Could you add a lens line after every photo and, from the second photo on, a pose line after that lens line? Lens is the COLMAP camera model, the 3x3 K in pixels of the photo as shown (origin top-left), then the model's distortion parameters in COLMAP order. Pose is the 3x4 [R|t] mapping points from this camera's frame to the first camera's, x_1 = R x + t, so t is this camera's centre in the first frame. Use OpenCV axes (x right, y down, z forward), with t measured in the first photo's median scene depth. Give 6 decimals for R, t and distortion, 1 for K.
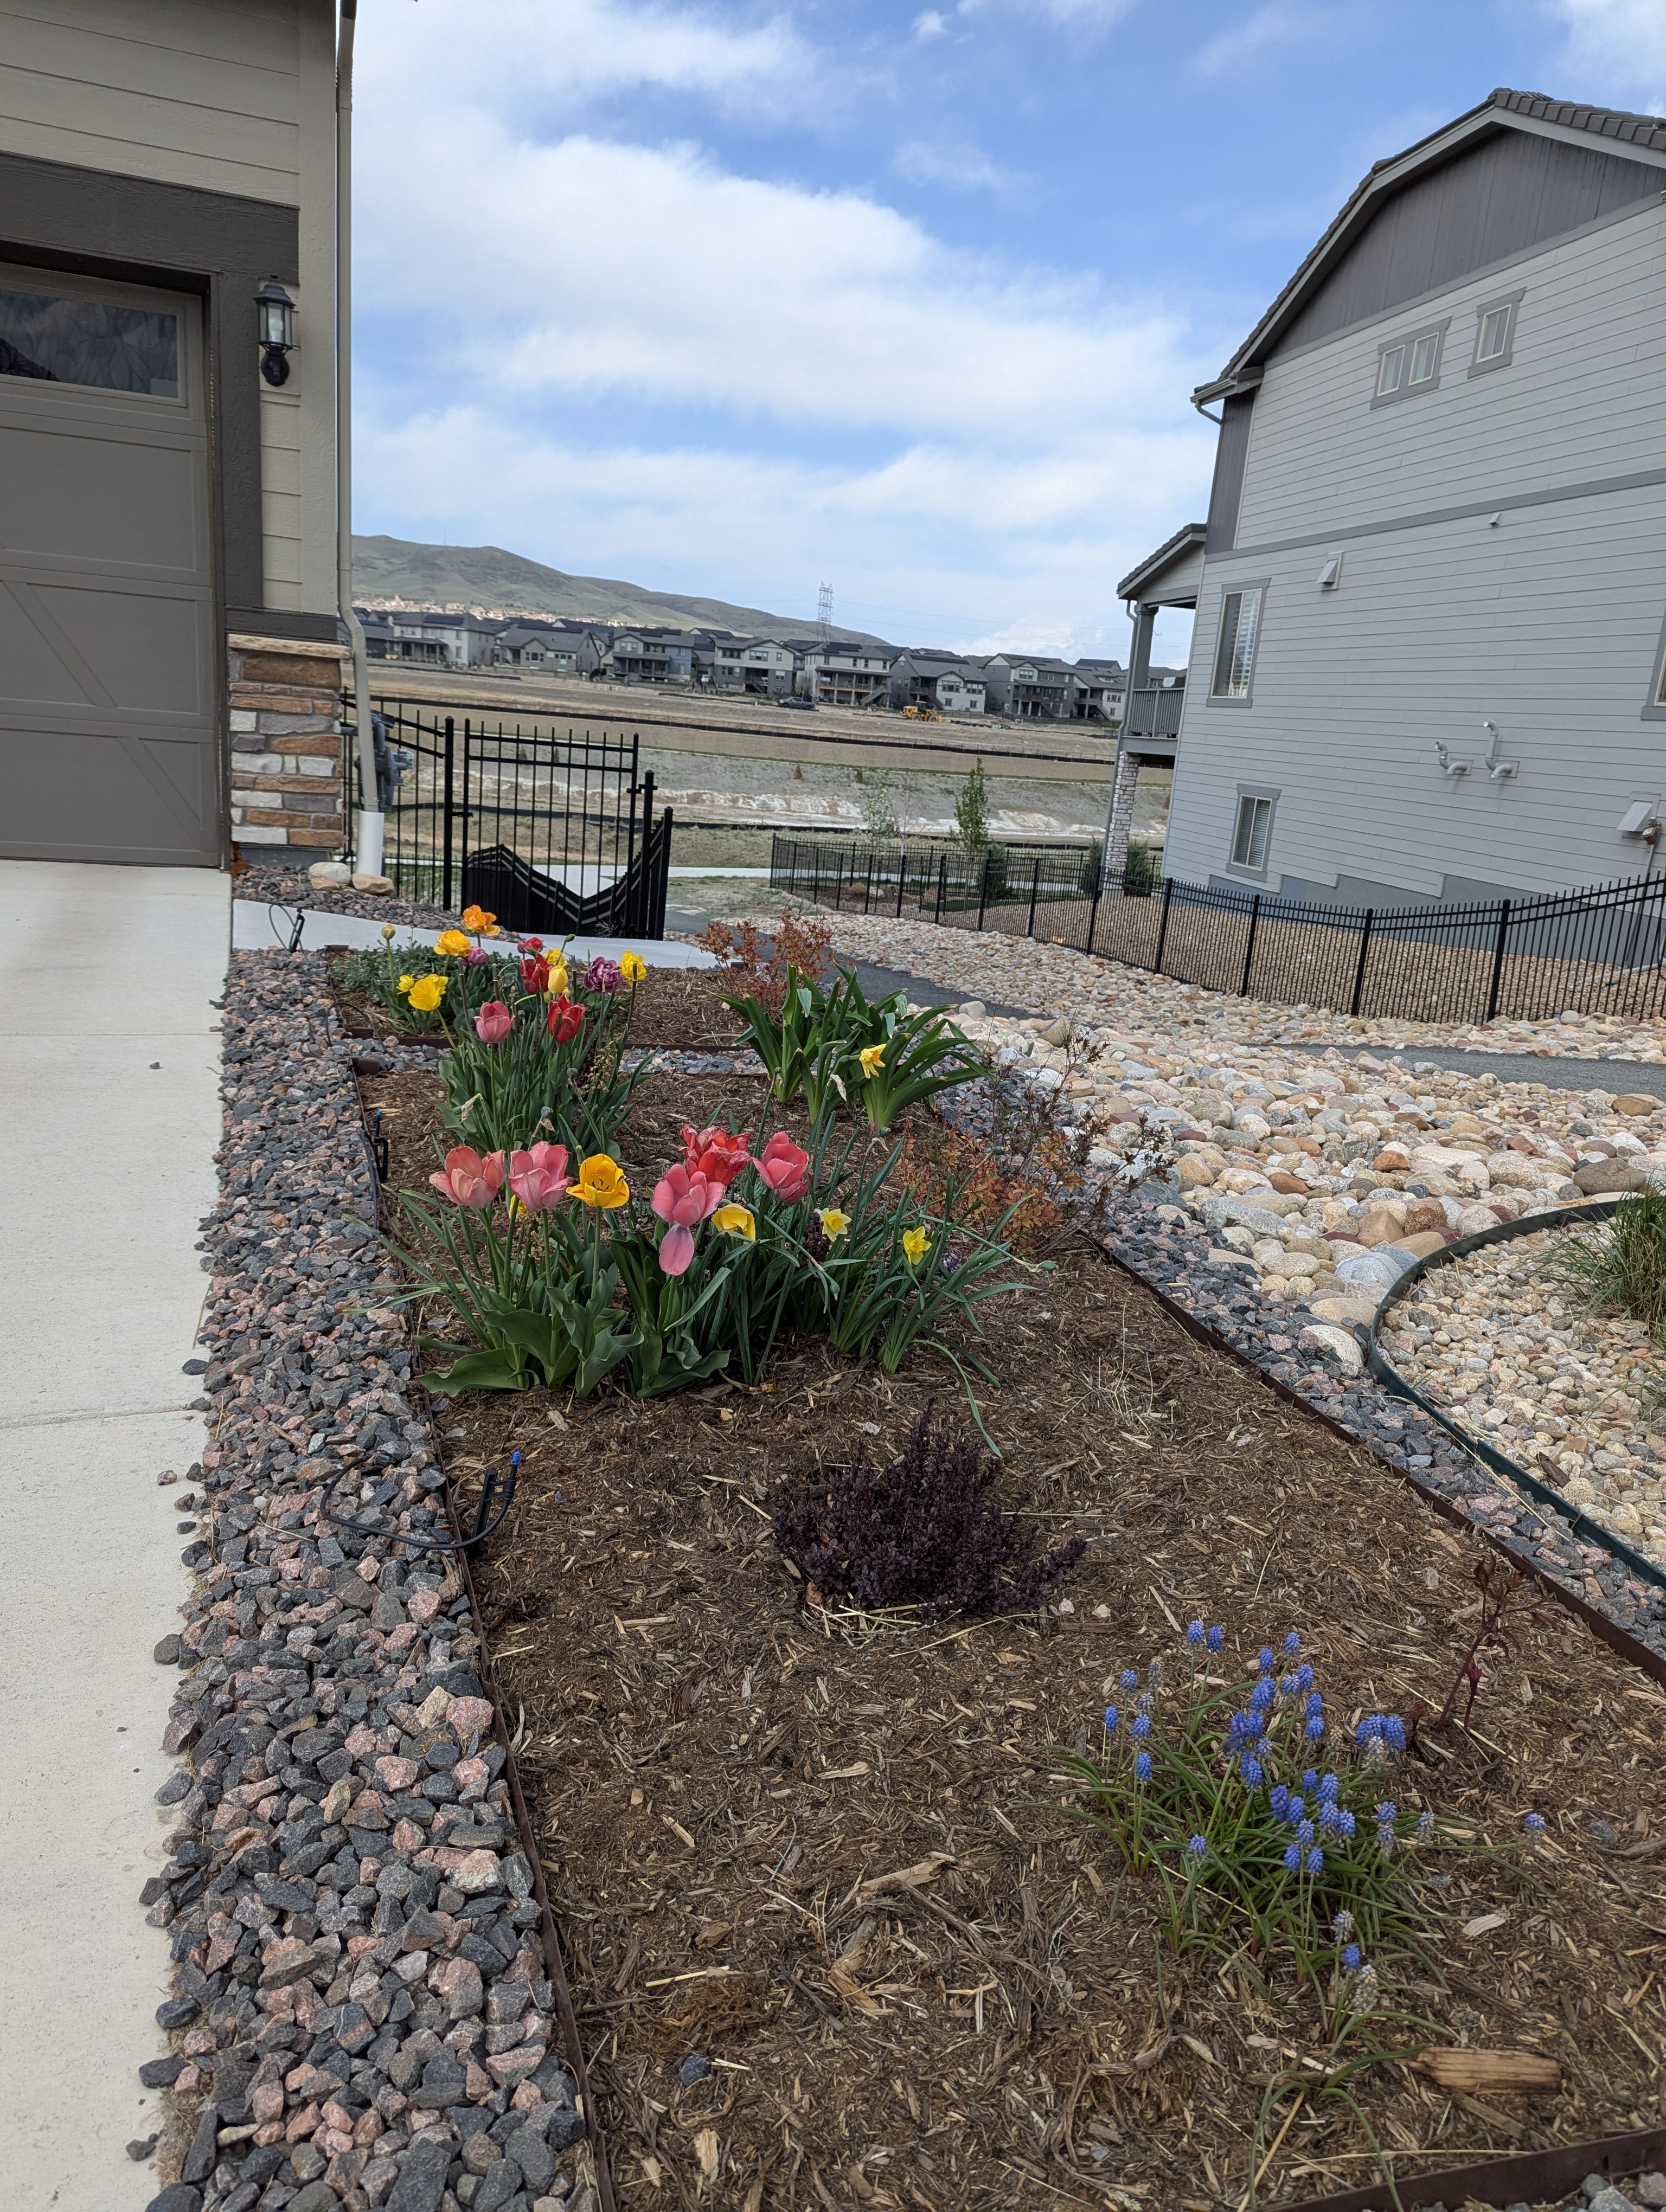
lens RADIAL K [[1499.6, 0, 833.0], [0, 1499.6, 1106.0], [0, 0, 1]] dist [-0.024719, -0.005504]
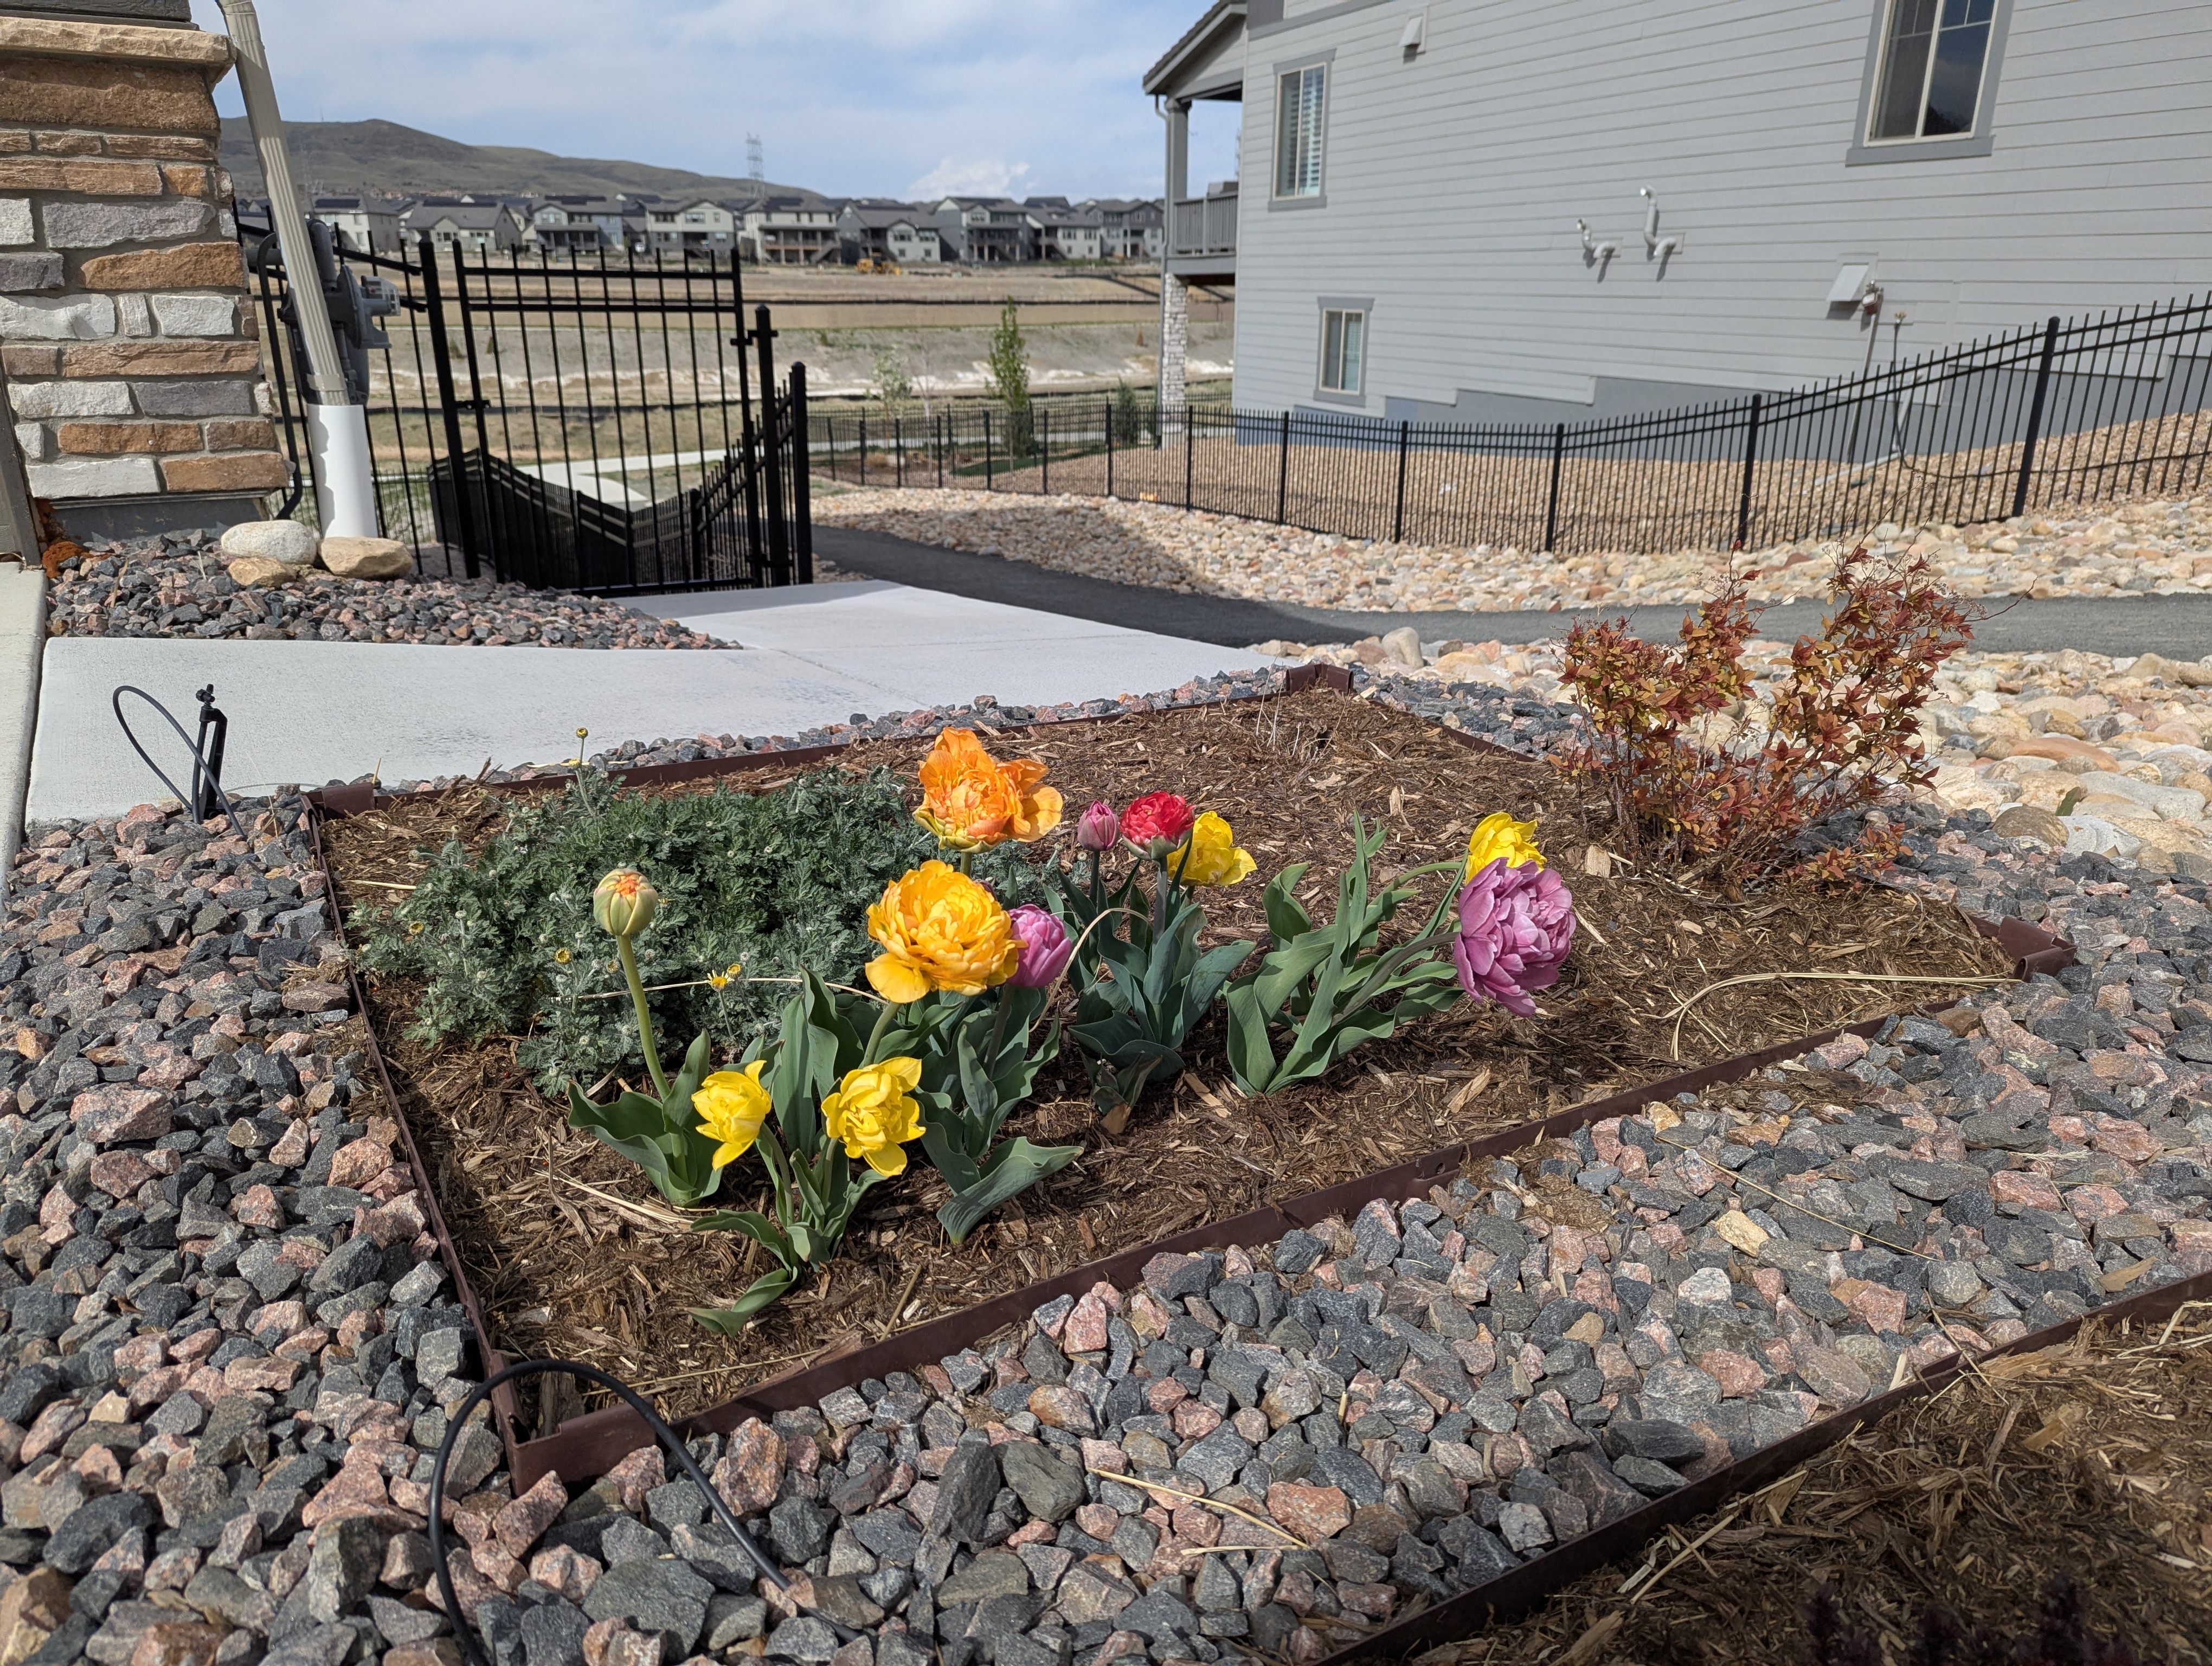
lens RADIAL K [[1550.1, 0, 1106.0], [0, 1550.1, 833.0], [0, 0, 1]] dist [0.048004, -0.070828]
pose [[0.981148, -0.132203, 0.140962, -0.041097], [0.117642, 0.987265, 0.107092, -0.022770], [-0.153325, -0.088490, 0.984206, 0.120800]]
